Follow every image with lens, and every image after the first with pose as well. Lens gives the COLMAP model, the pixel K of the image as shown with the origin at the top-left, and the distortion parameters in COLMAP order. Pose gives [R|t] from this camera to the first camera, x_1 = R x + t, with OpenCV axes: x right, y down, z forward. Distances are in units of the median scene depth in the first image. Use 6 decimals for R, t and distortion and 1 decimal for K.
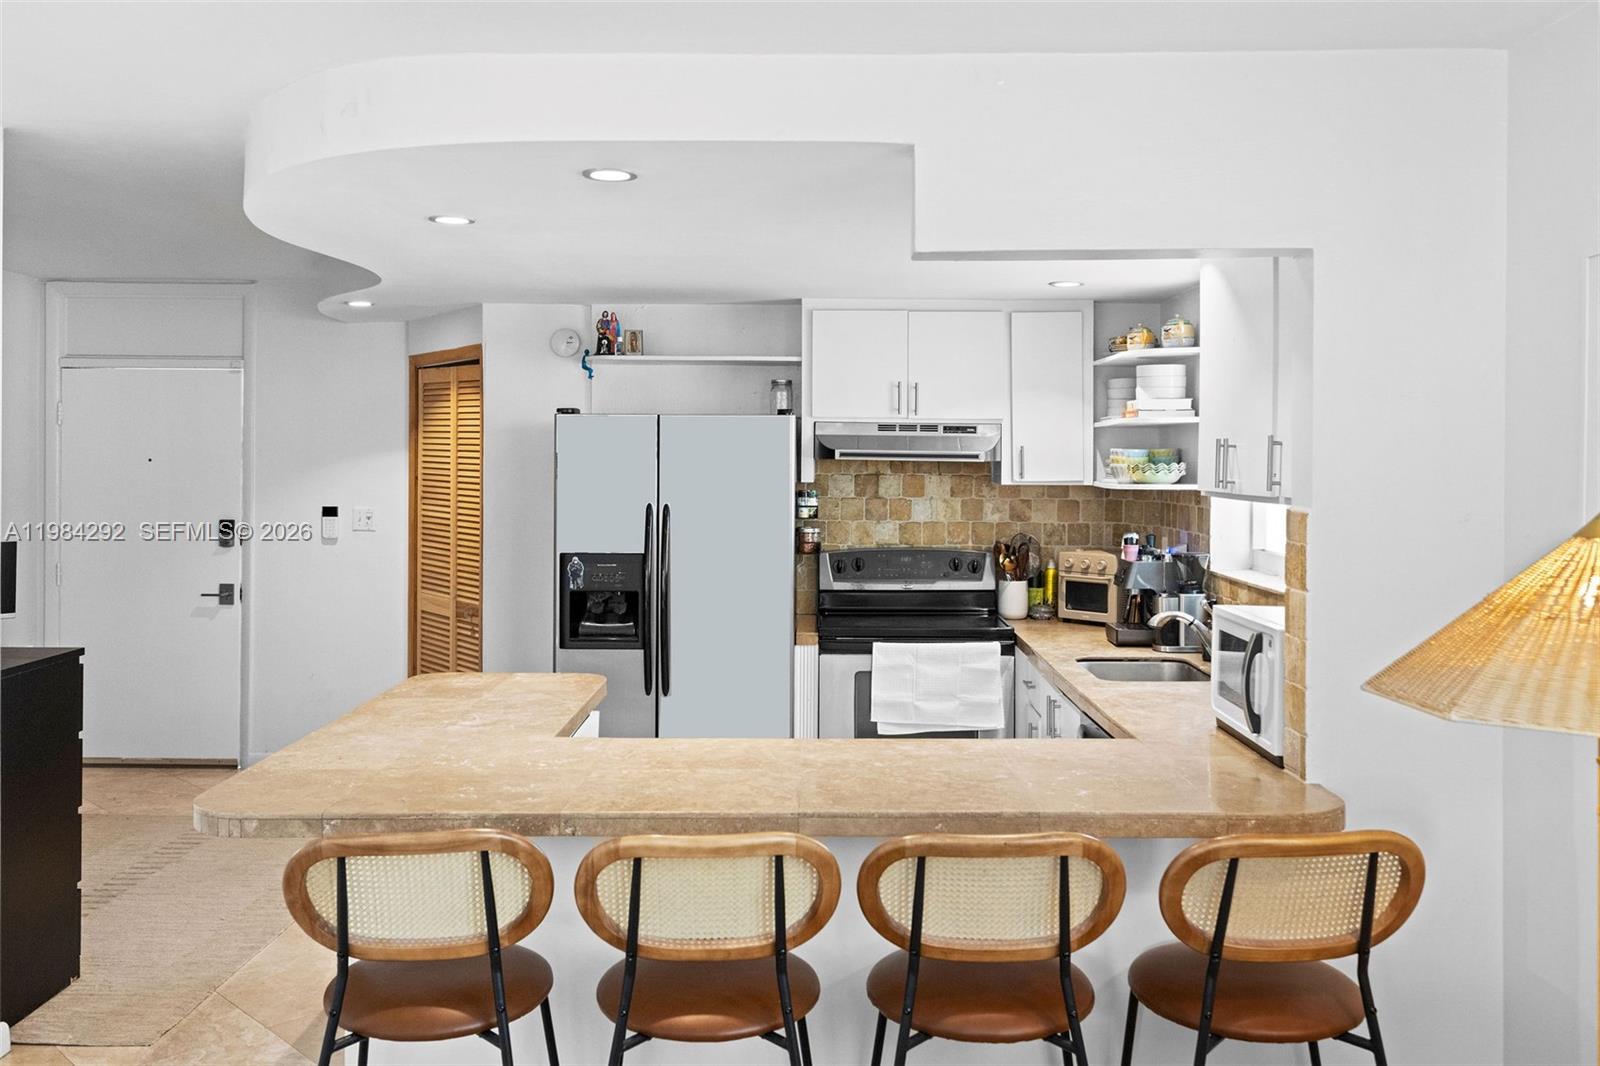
lens RADIAL K [[1357.5, 0, 760.2], [0, 1357.5, 462.6], [0, 0, 1]] dist [0.007685, 0.006172]
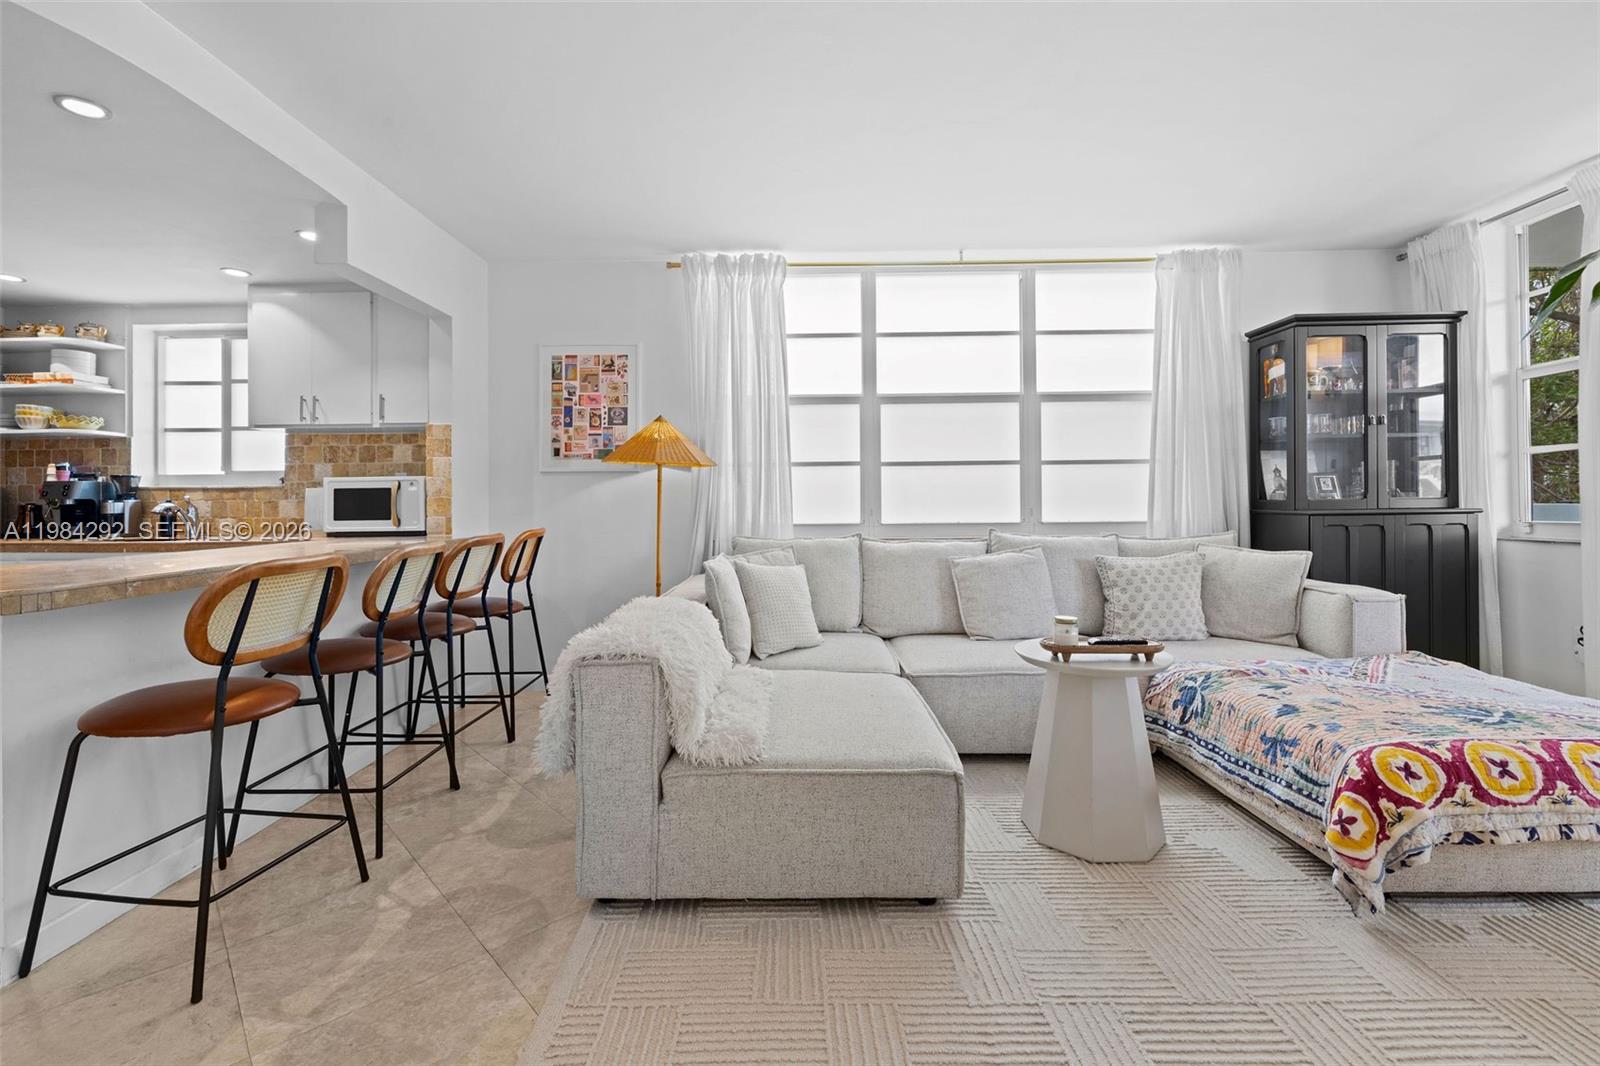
lens RADIAL K [[704.4, 0, 795.1], [0, 704.4, 502.1], [0, 0, 1]] dist [-0.002950, 0.000113]
pose [[-0.009271, 0.000382, 0.999957, -0.438169], [0.011530, 0.999933, -0.000275, 0.092823], [-0.999891, 0.011527, -0.009275, 0.197394]]
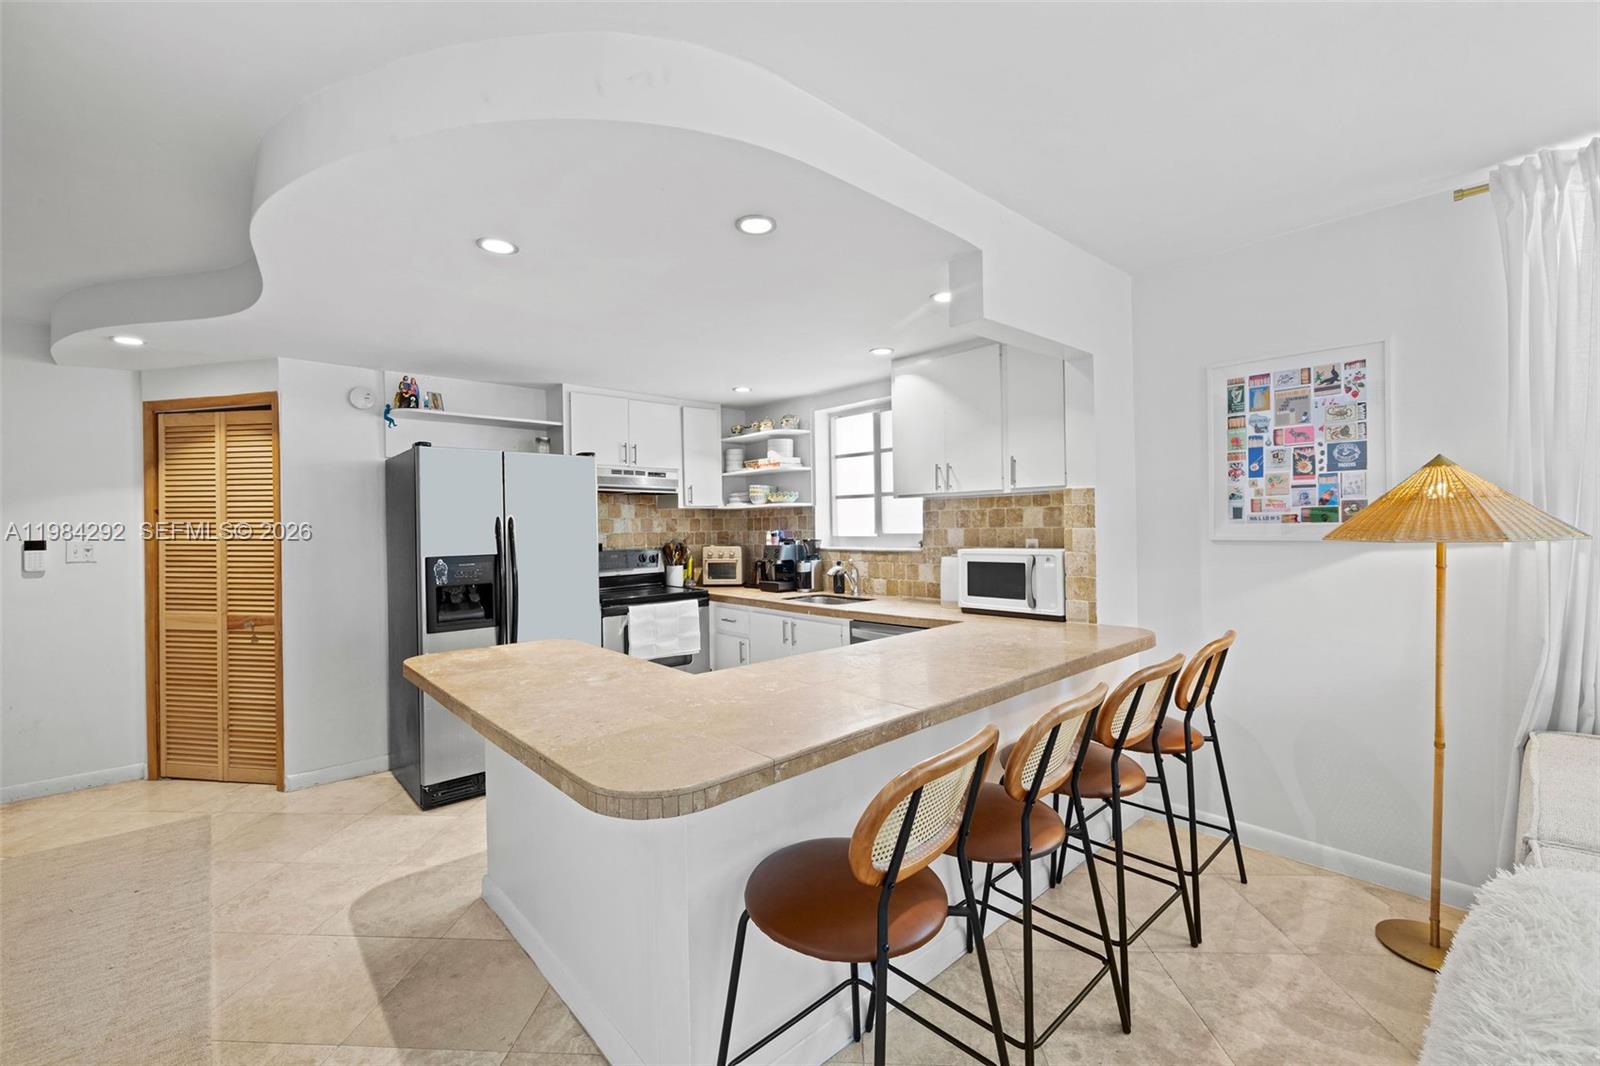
lens RADIAL K [[673.9, 0, 779.2], [0, 673.9, 524.1], [0, 0, 1]] dist [-0.002101, 0.000539]
pose [[0.733655, -0.014300, 0.679371, -0.302321], [0.022763, 0.999735, -0.003539, 0.041892], [-0.679140, 0.018061, 0.733786, 0.297568]]
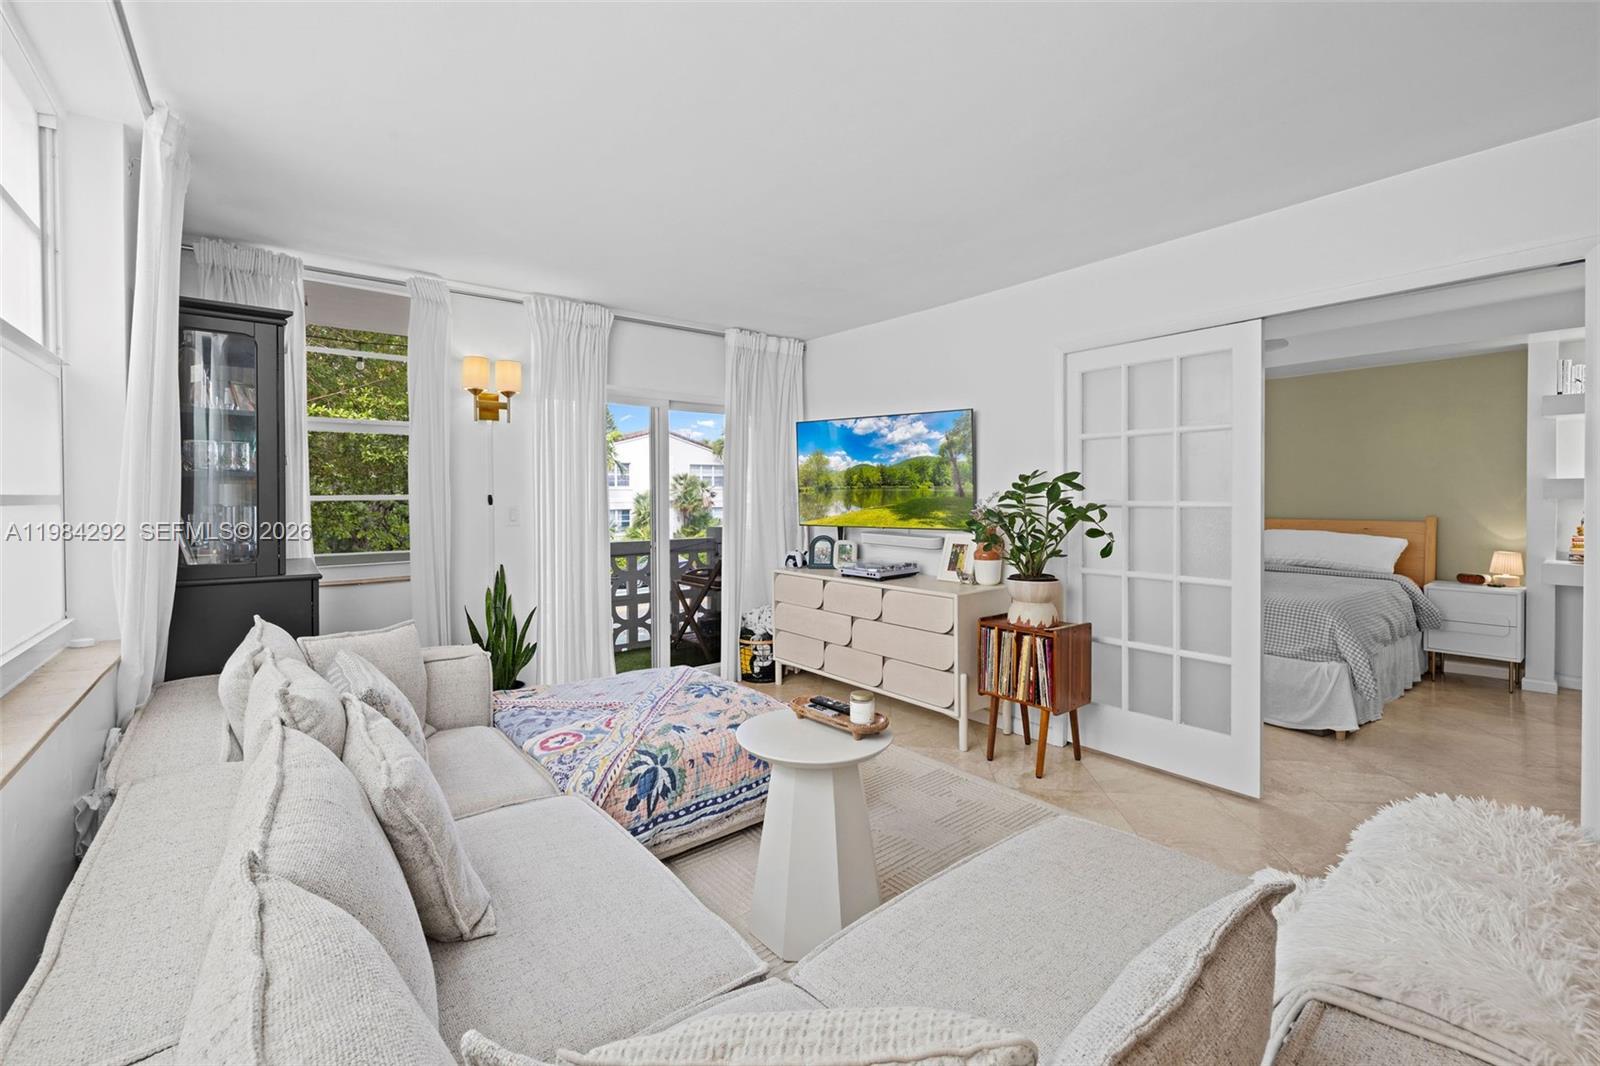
lens RADIAL K [[683.3, 0, 779.1], [0, 683.3, 492.0], [0, 0, 1]] dist [-0.002191, 0.000139]
pose [[-0.776689, -0.004633, -0.629867, 0.209635], [-0.000719, 0.999979, -0.006470, 0.054469], [0.629884, -0.004572, -0.776676, 0.299574]]
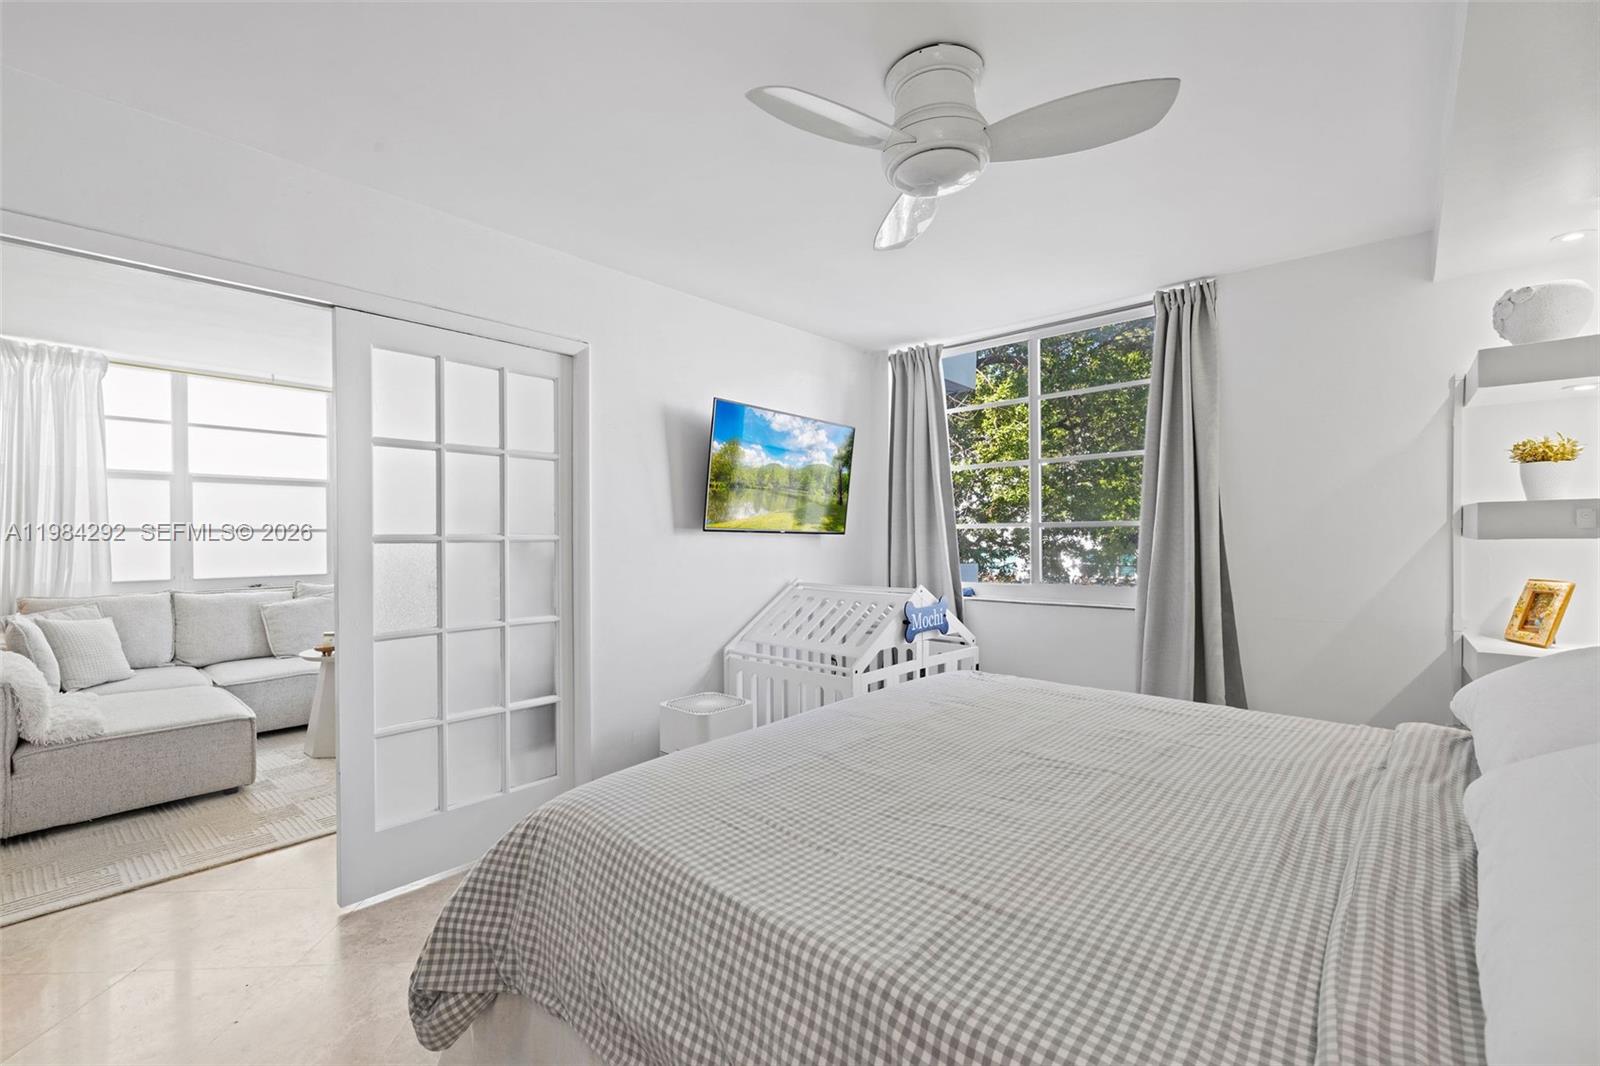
lens RADIAL K [[696.7, 0, 813.5], [0, 696.7, 532.4], [0, 0, 1]] dist [-0.003675, -0.000259]
pose [[-0.761196, -0.002163, 0.648518, -0.887654], [0.001130, 0.999988, 0.004661, 0.053192], [-0.648521, 0.004281, -0.761185, 0.264719]]
